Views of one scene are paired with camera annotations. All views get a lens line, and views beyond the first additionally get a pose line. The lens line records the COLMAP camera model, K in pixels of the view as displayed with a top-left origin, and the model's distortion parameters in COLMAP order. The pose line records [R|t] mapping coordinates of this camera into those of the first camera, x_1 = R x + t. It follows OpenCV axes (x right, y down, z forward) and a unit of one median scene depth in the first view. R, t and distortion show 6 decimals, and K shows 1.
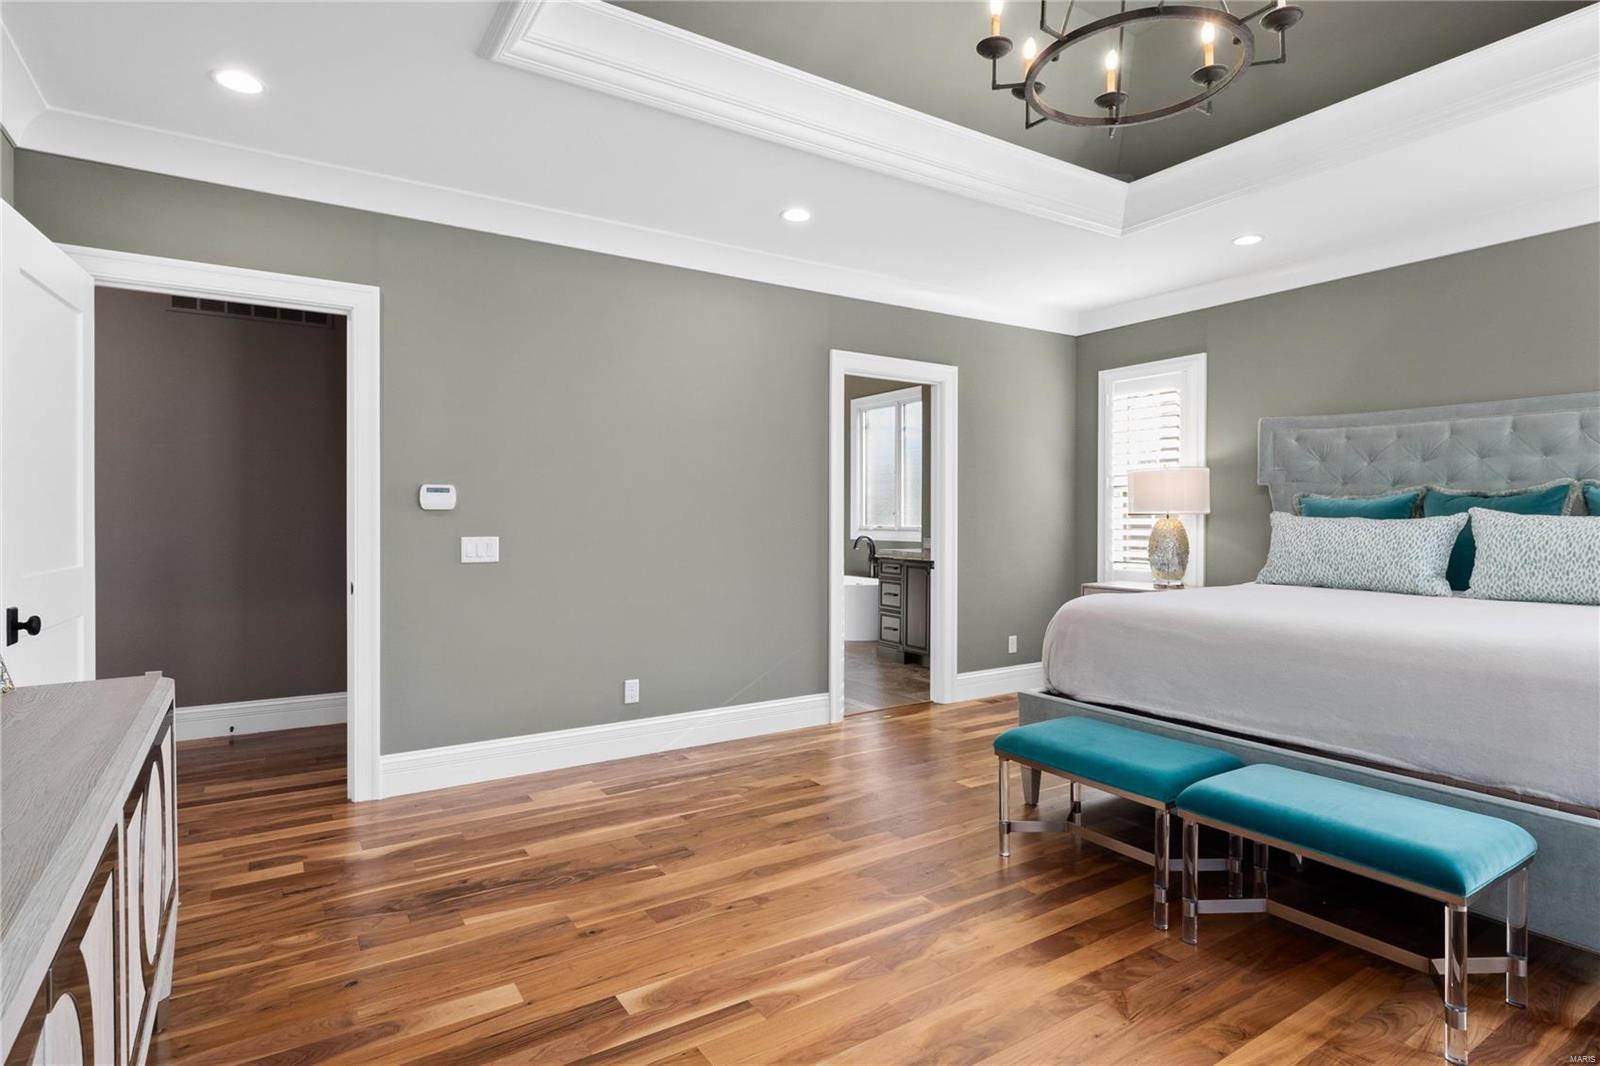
lens RADIAL K [[824.7, 0, 805.5], [0, 824.7, 531.5], [0, 0, 1]] dist [-0.001981, 0.001036]
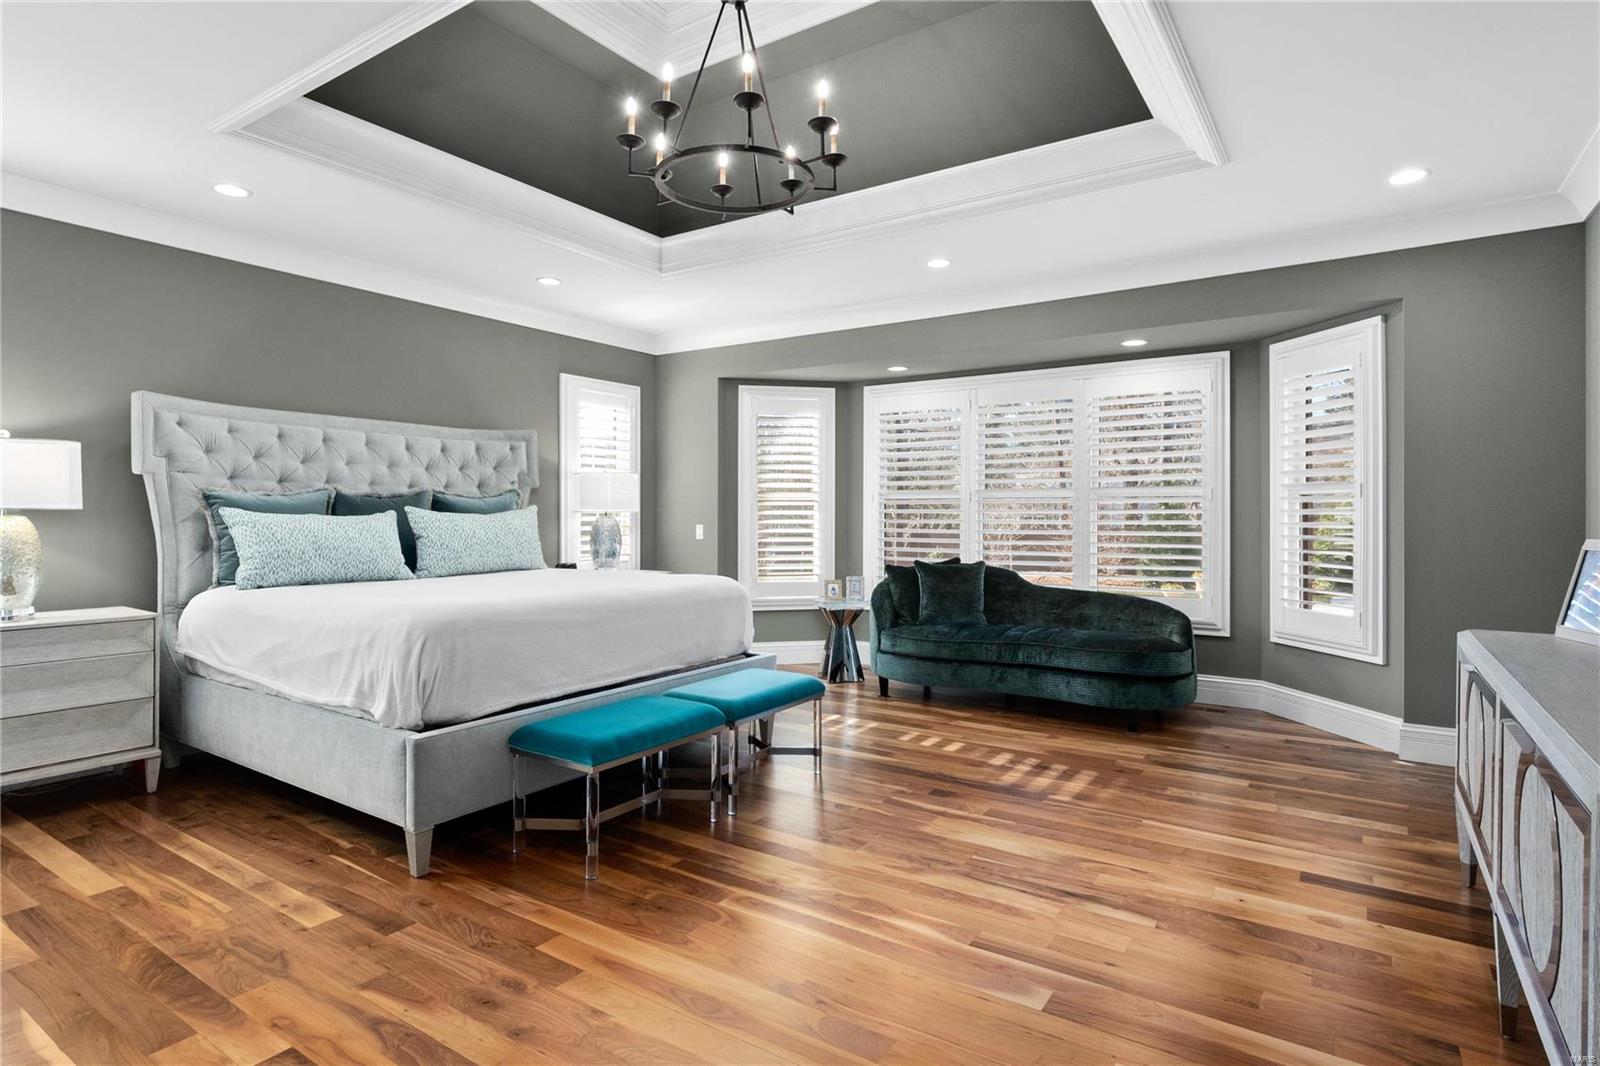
lens RADIAL K [[824.7, 0, 809.8], [0, 824.7, 522.1], [0, 0, 1]] dist [-0.001981, 0.001036]
pose [[-0.386899, -0.008387, 0.922084, -0.678609], [0.011277, 0.999841, 0.013825, -0.018497], [-0.922053, 0.015747, -0.386743, 1.081065]]
